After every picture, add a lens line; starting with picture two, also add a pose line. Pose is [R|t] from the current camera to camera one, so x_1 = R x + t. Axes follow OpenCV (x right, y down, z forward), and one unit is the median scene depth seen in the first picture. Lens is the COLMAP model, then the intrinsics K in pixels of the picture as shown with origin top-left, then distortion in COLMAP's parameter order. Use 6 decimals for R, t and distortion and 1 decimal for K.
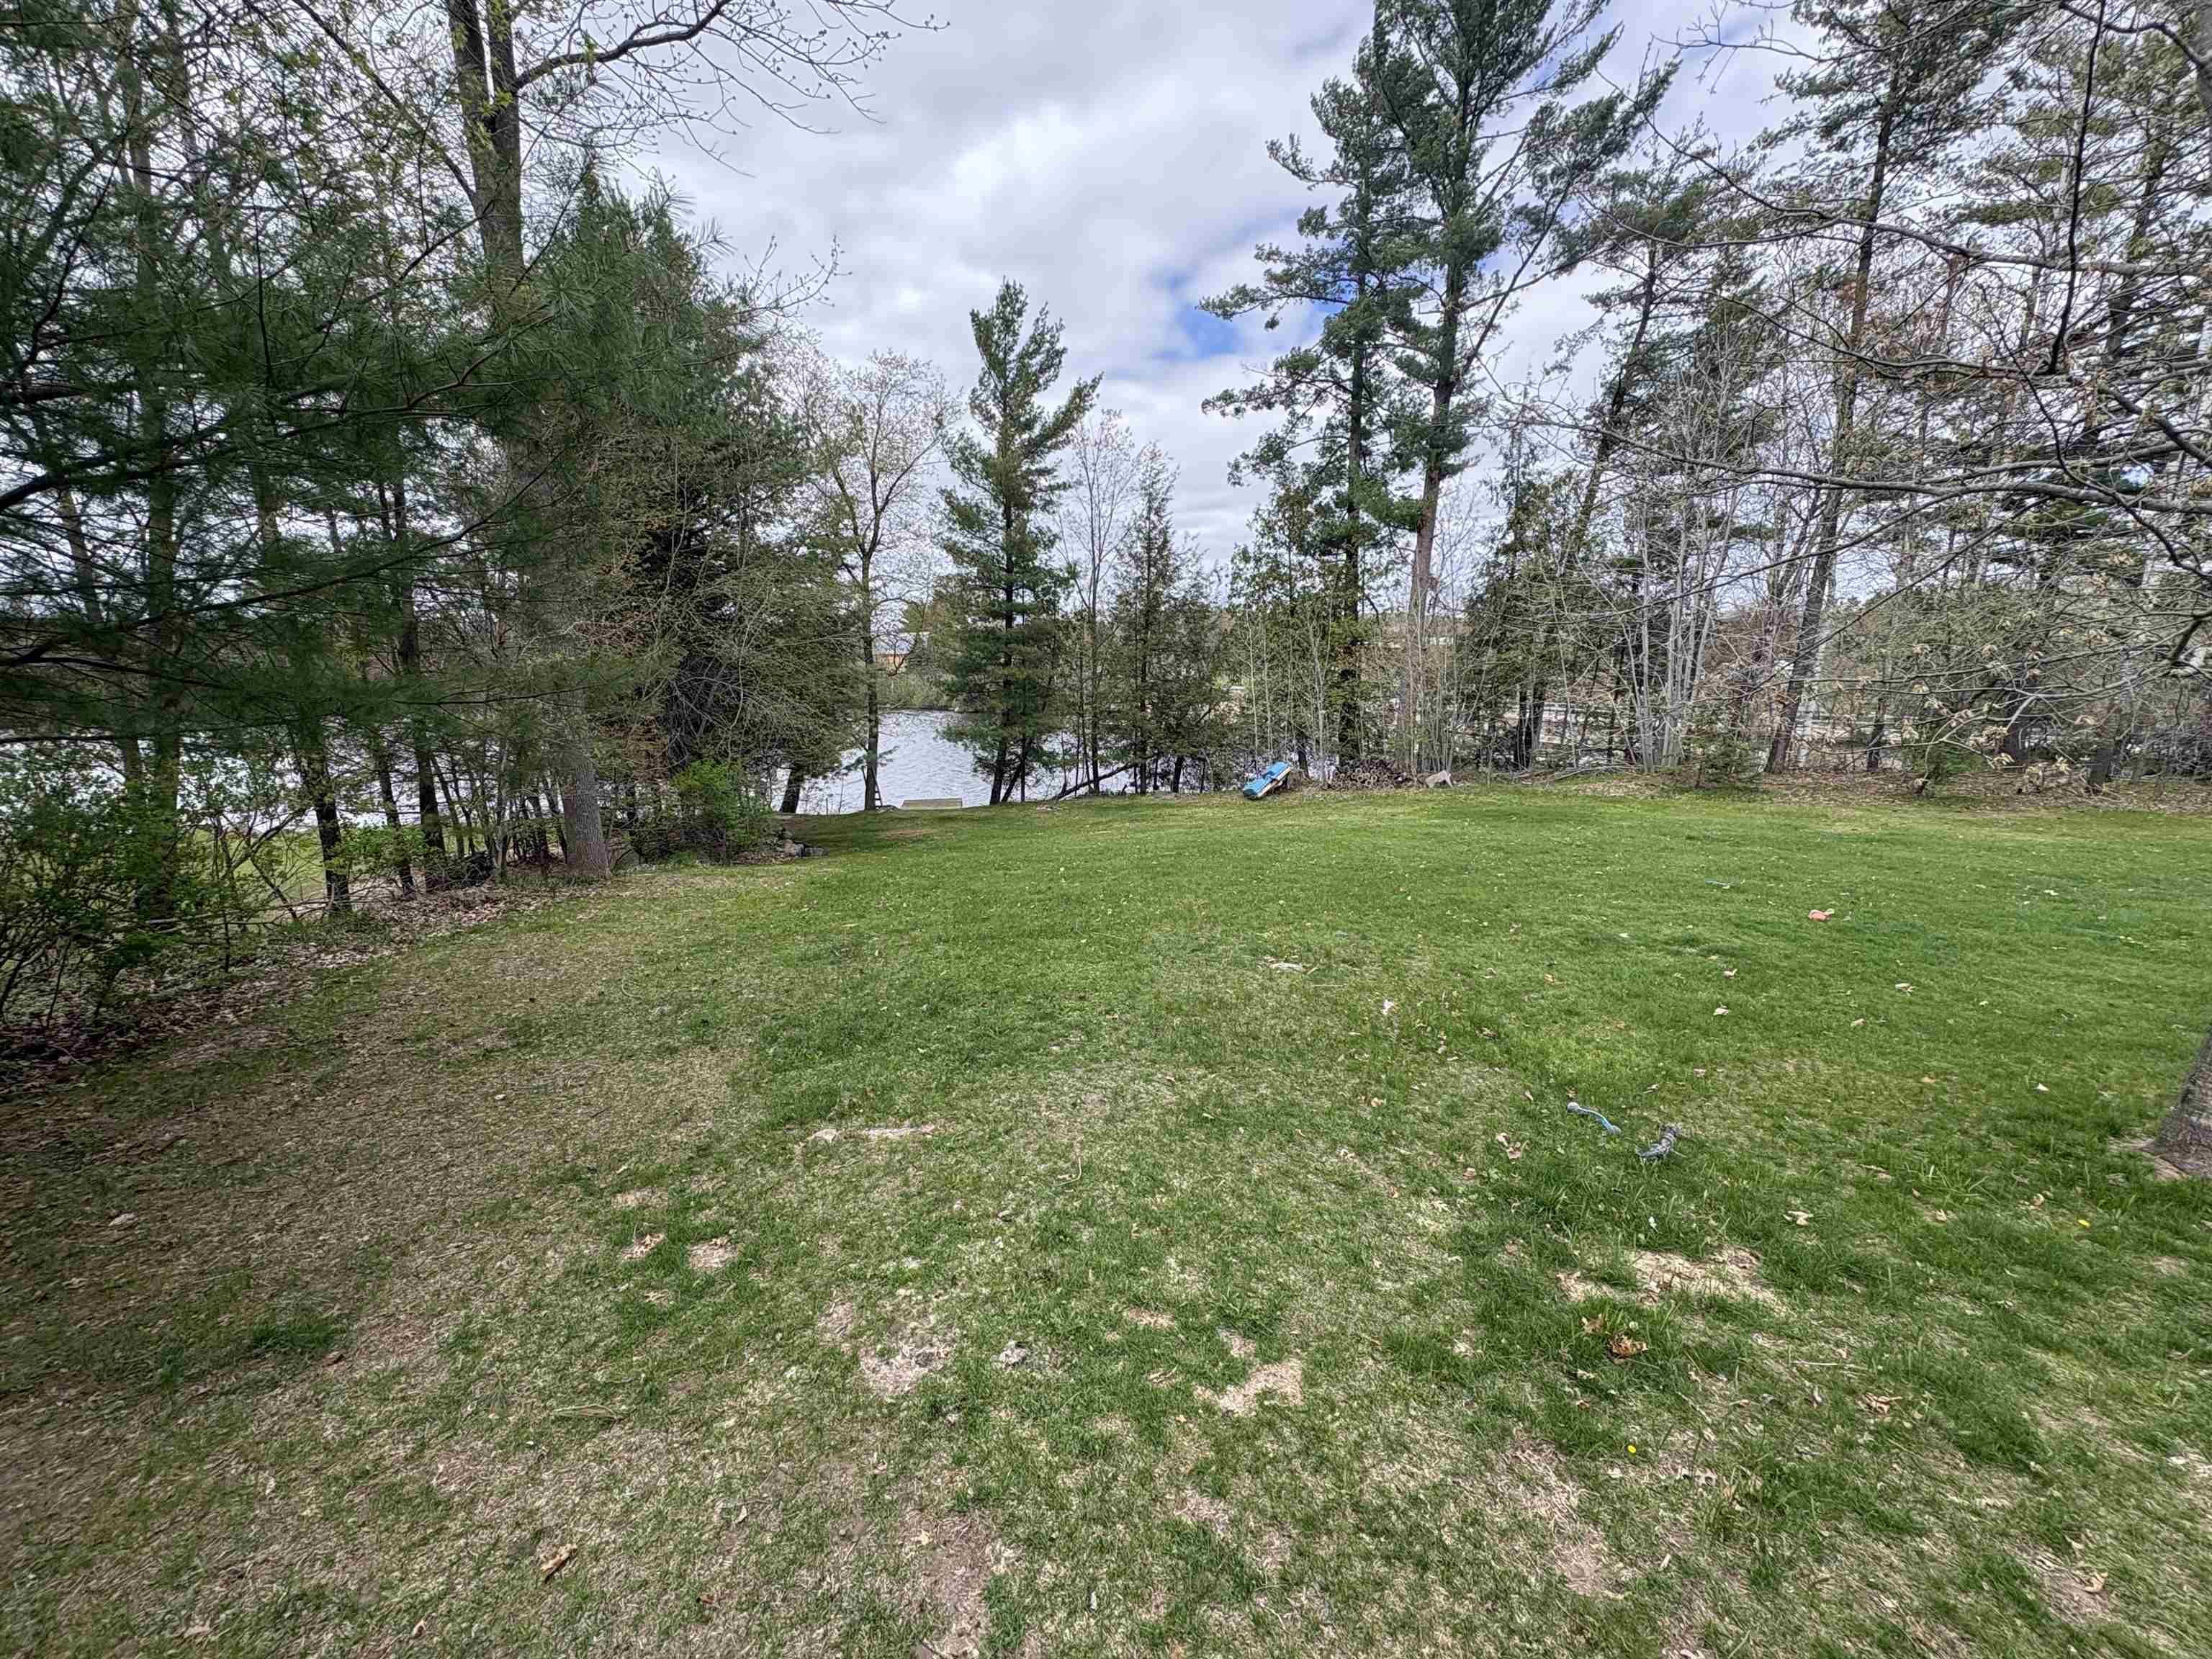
lens RADIAL K [[876.5, 0, 1105.1], [0, 876.5, 829.8], [0, 0, 1]] dist [0.002583, -0.000743]
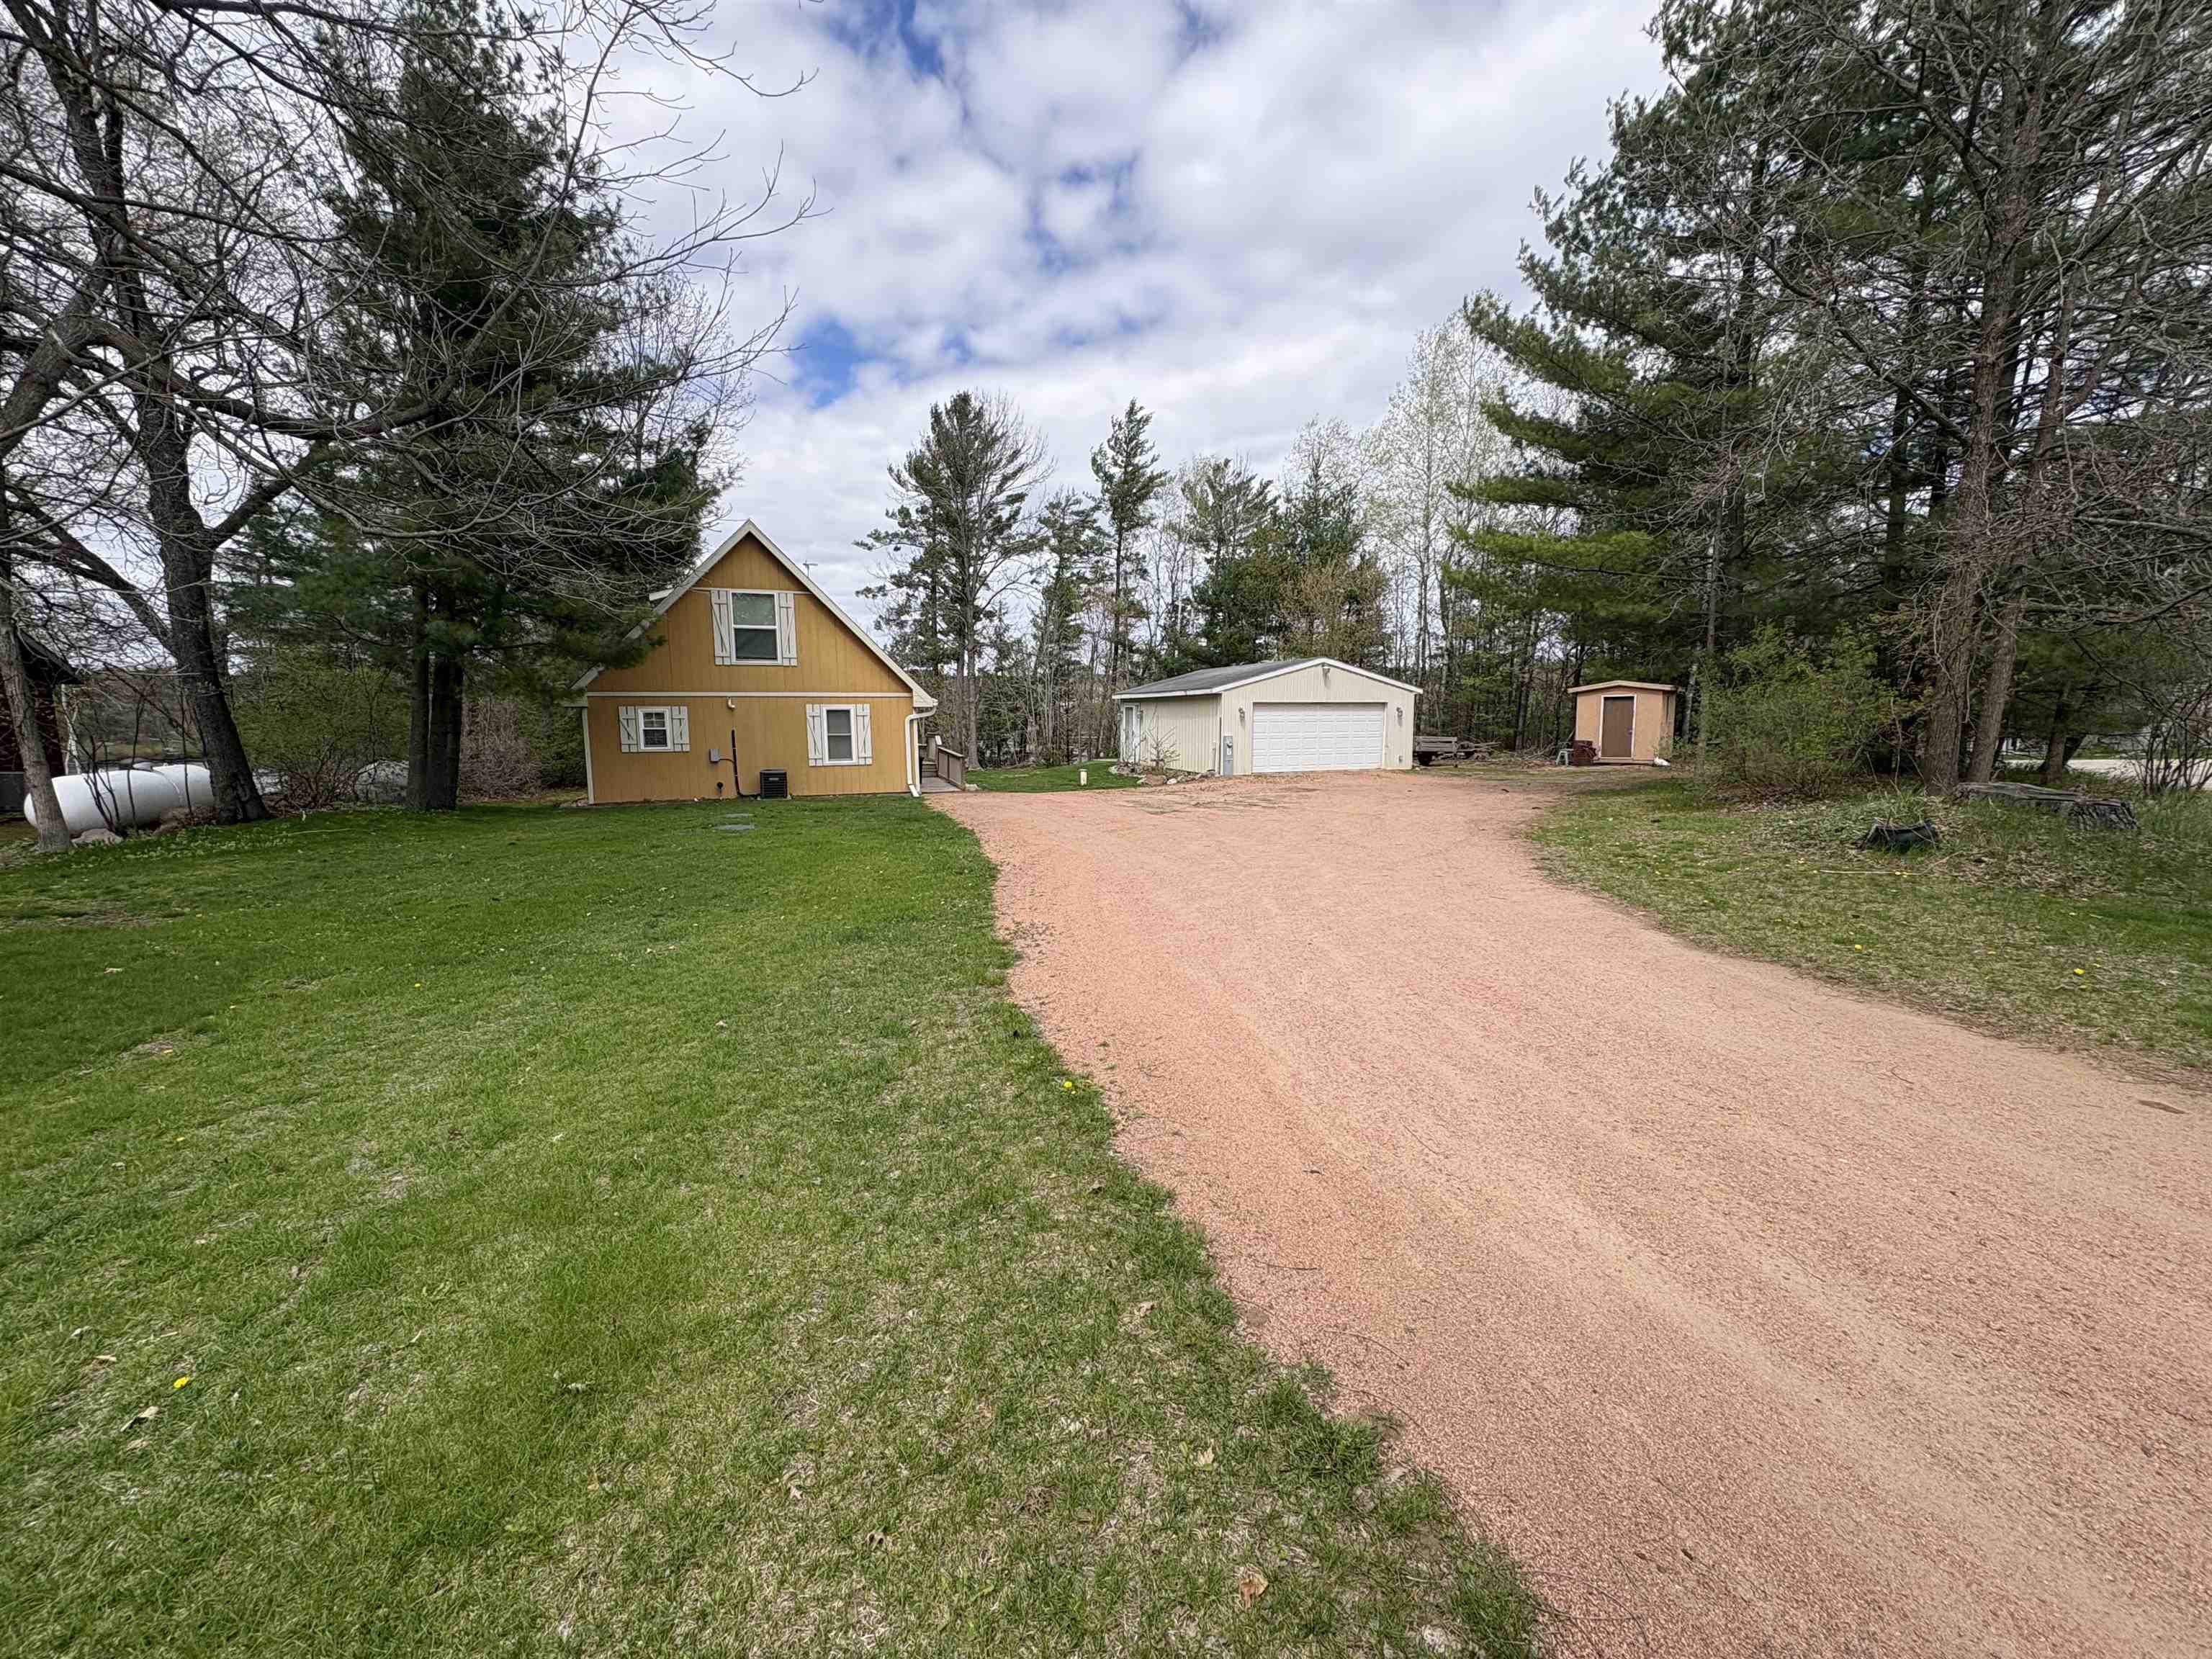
lens RADIAL K [[897.7, 0, 1110.0], [0, 897.7, 823.5], [0, 0, 1]] dist [-0.003938, -0.000046]
pose [[0.950149, -0.026857, 0.310637, 0.014934], [0.050559, 0.996369, -0.068503, 0.195068], [-0.307669, 0.080794, 0.948057, -1.044424]]
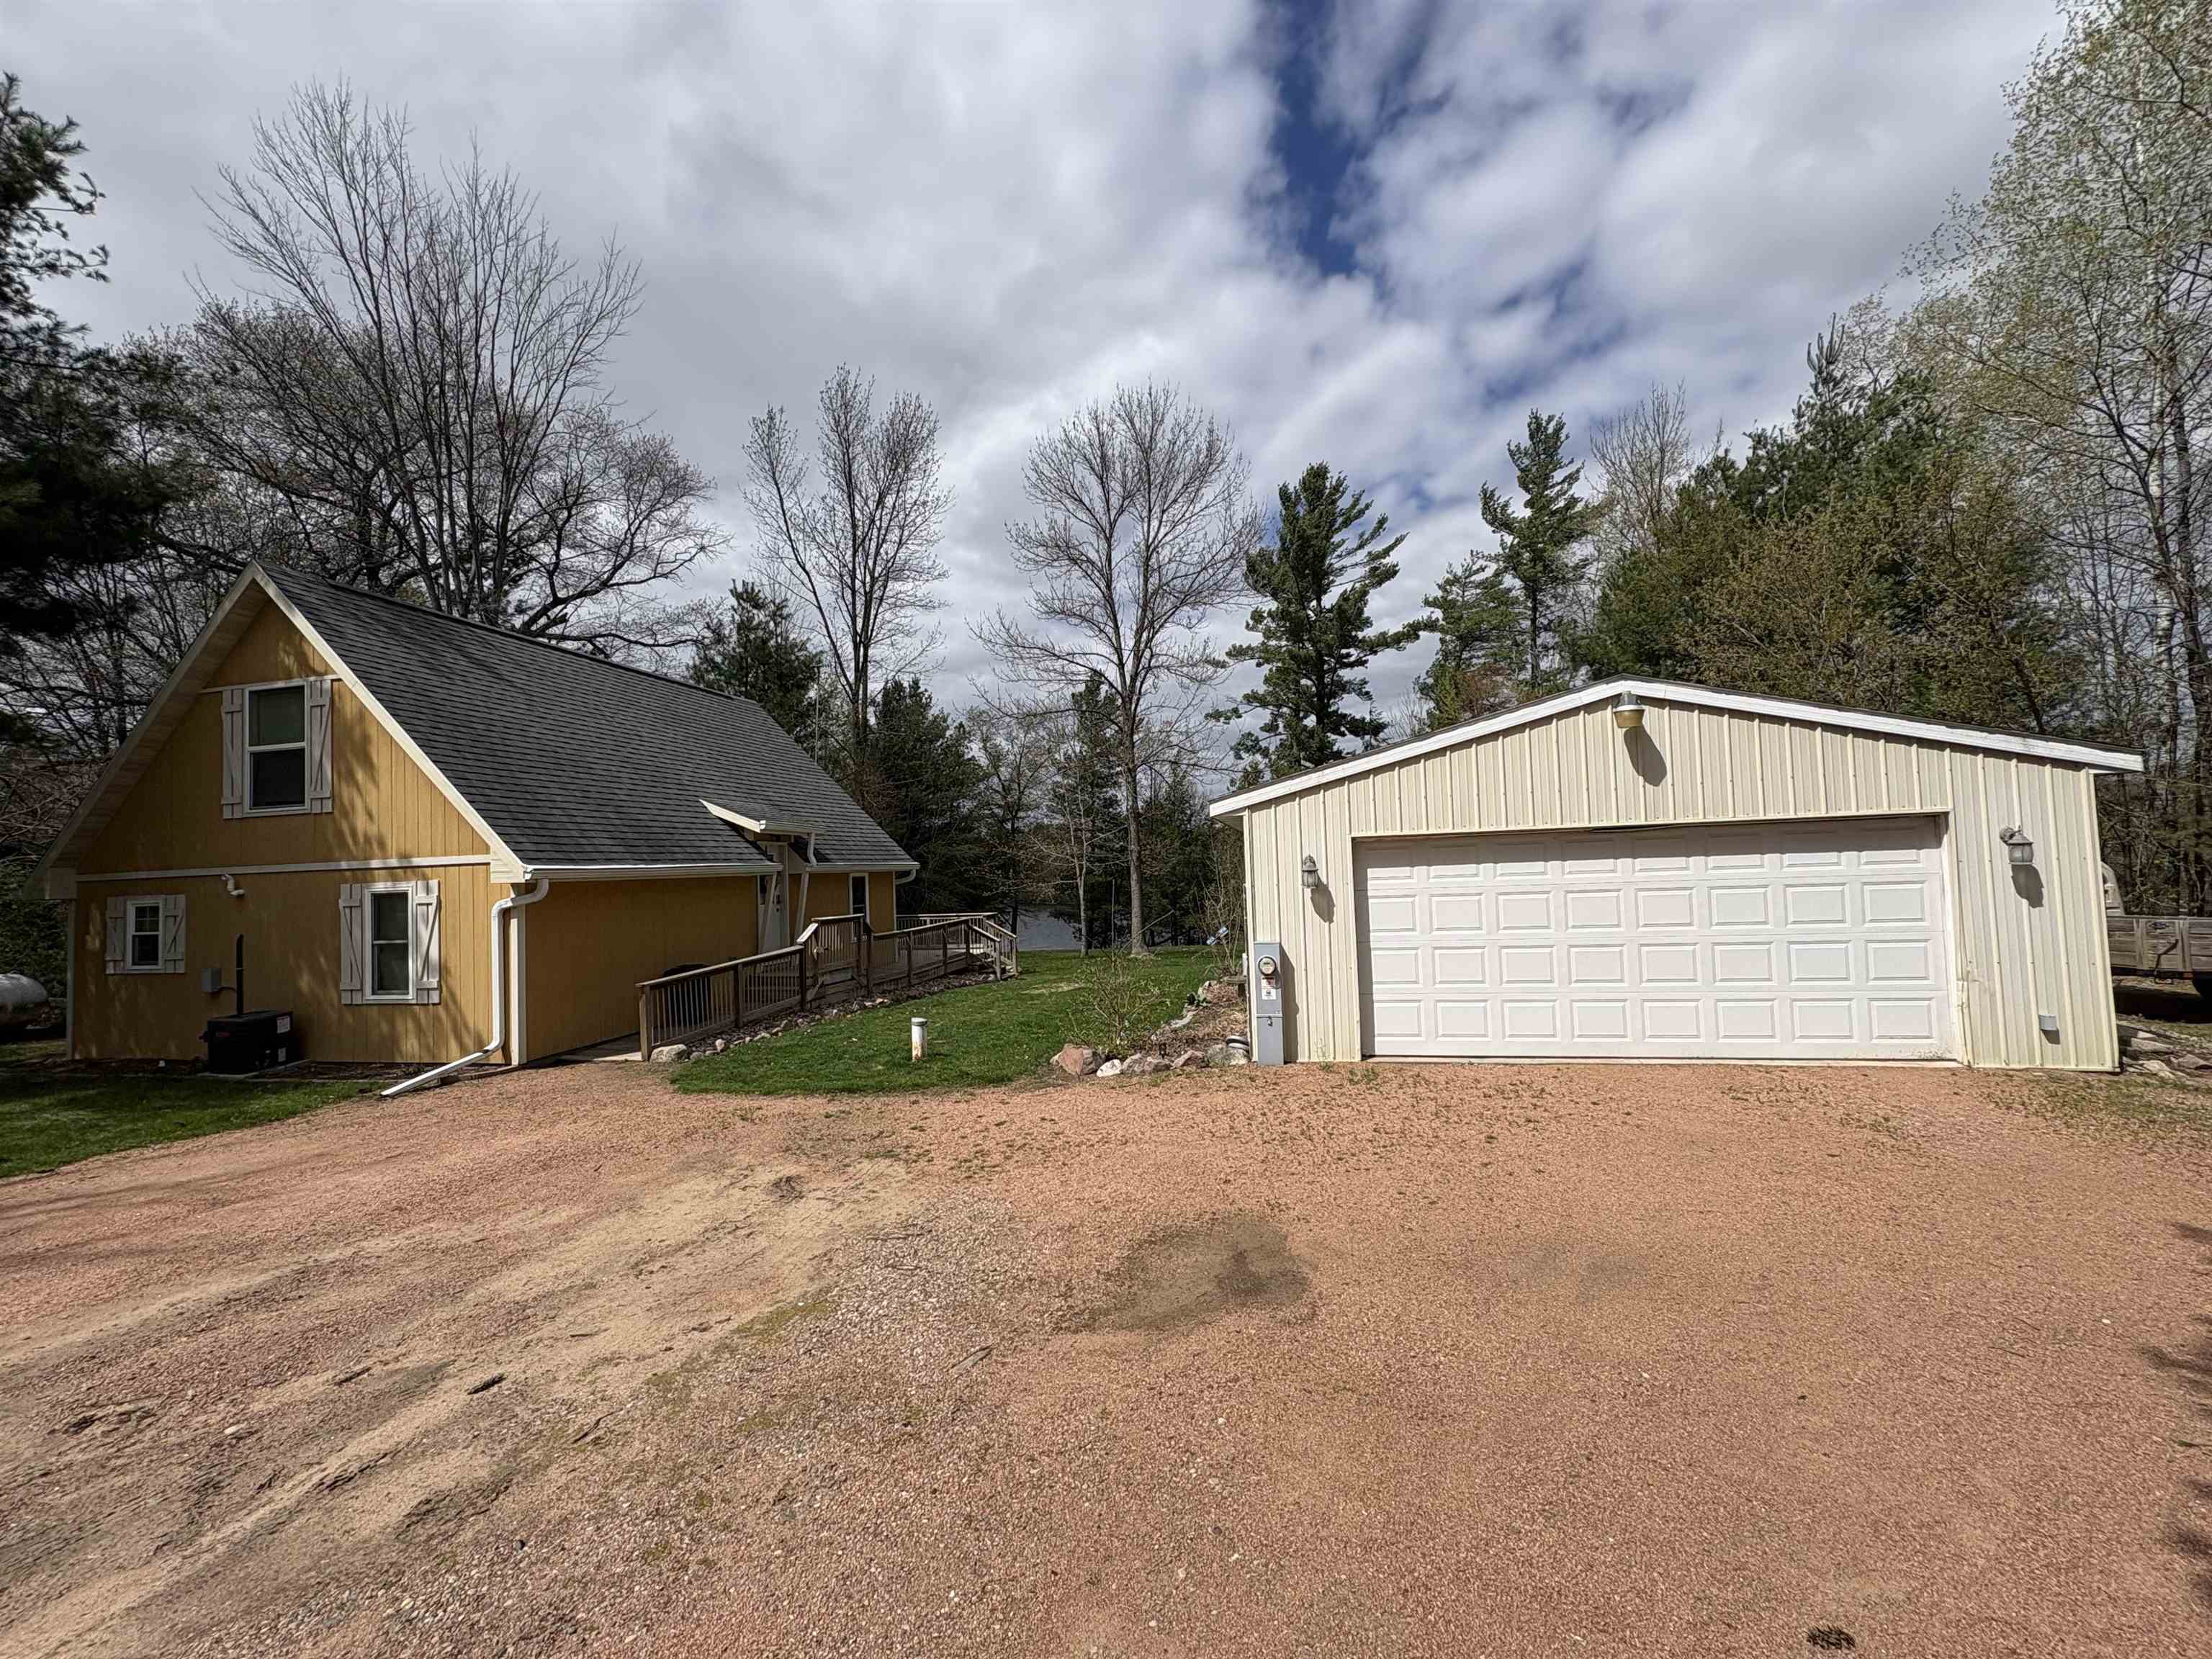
lens RADIAL K [[876.5, 0, 1110.1], [0, 876.5, 838.0], [0, 0, 1]] dist [0.002583, -0.000743]
pose [[0.964834, -0.027993, -0.261365, 0.369484], [-0.028140, 0.977600, -0.208583, 0.098215], [0.261349, 0.208603, 0.942434, -0.612337]]
